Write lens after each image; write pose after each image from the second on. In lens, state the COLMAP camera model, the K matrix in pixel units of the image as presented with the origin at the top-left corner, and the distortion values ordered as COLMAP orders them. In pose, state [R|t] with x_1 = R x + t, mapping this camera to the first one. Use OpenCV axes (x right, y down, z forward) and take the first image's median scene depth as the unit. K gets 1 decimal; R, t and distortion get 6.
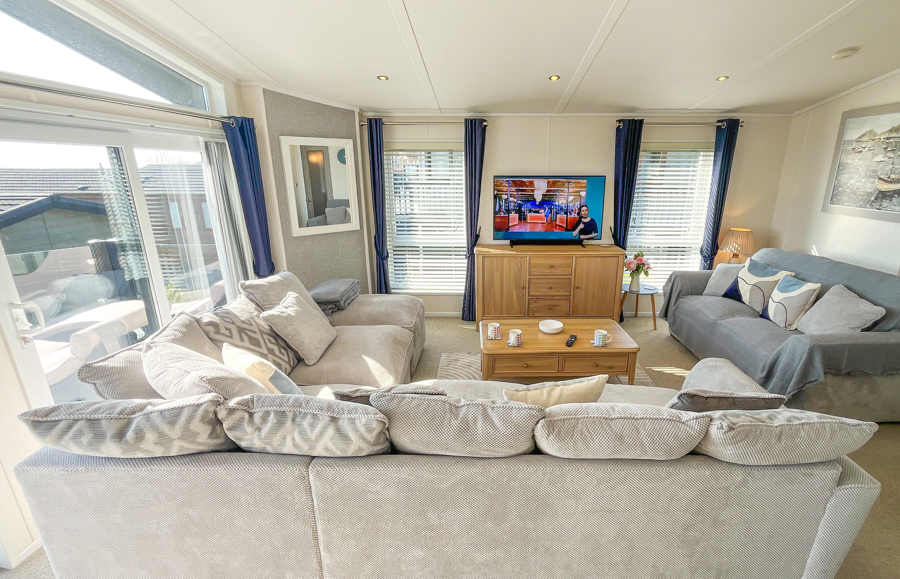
lens RADIAL K [[417.5, 0, 456.9], [0, 417.5, 291.5], [0, 0, 1]] dist [-0.002287, -0.000332]
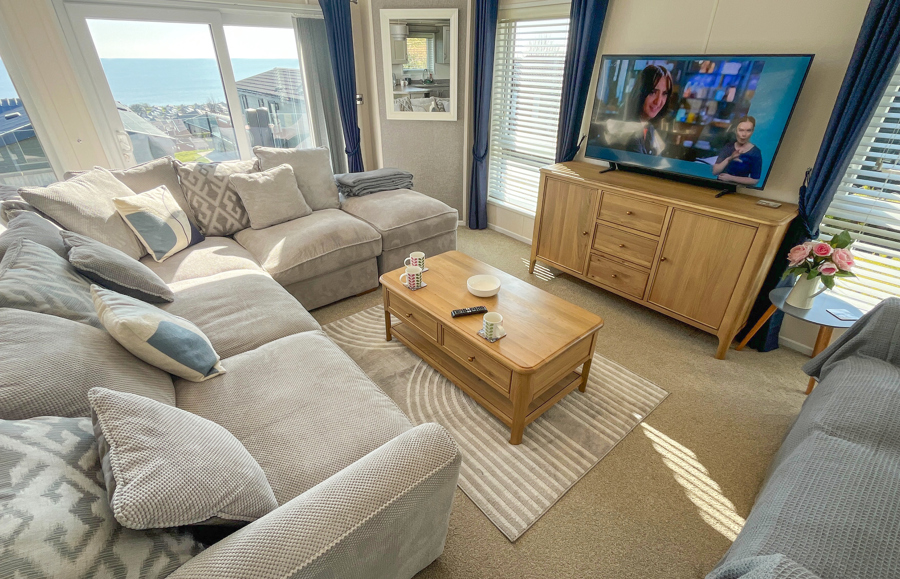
lens RADIAL K [[417.5, 0, 452.4], [0, 417.5, 287.8], [0, 0, 1]] dist [-0.002287, -0.000332]
pose [[0.655554, 0.369158, -0.658765, 0.613203], [-0.223172, 0.928109, 0.298008, -0.101723], [0.721418, -0.048342, 0.690811, 0.446661]]
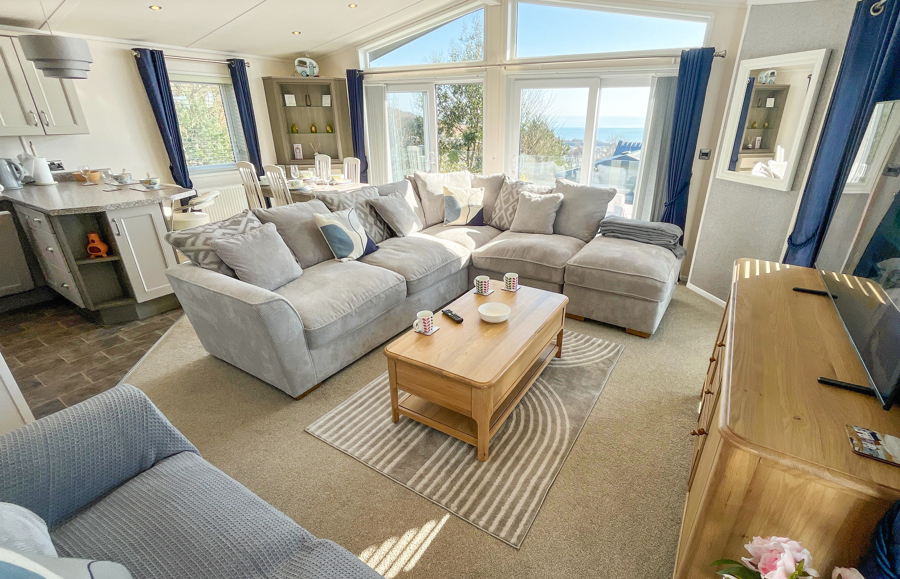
lens RADIAL K [[417.5, 0, 475.4], [0, 417.5, 288.1], [0, 0, 1]] dist [-0.002287, -0.000332]
pose [[-0.498425, 0.330904, -0.801296, 0.769159], [-0.255876, 0.826960, 0.500663, -0.291447], [0.828311, 0.454576, -0.327508, 1.119532]]
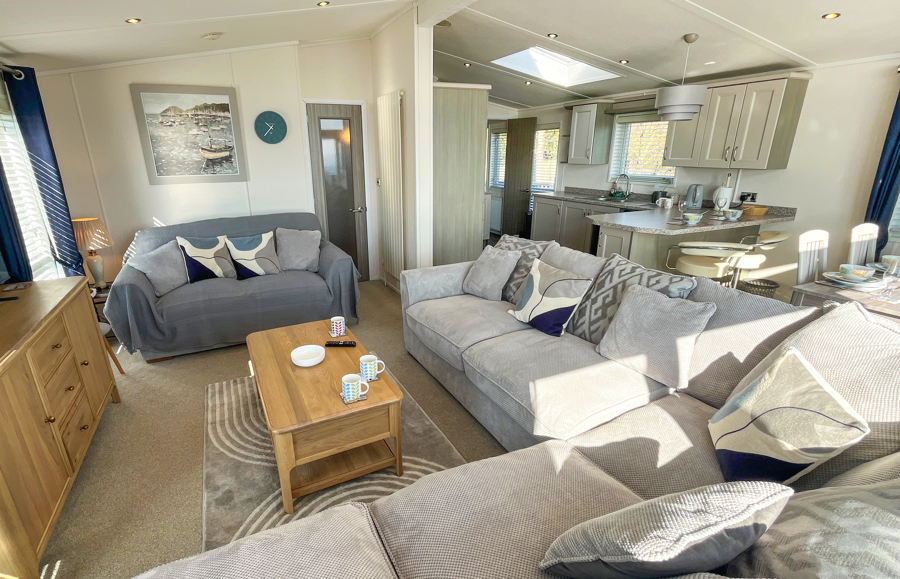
lens RADIAL K [[417.5, 0, 441.5], [0, 417.5, 286.9], [0, 0, 1]] dist [-0.002287, -0.000332]
pose [[-0.474240, -0.272831, 0.837054, -0.411210], [0.264805, 0.862540, 0.431166, -0.246927], [-0.839628, 0.426132, -0.336804, 0.930902]]
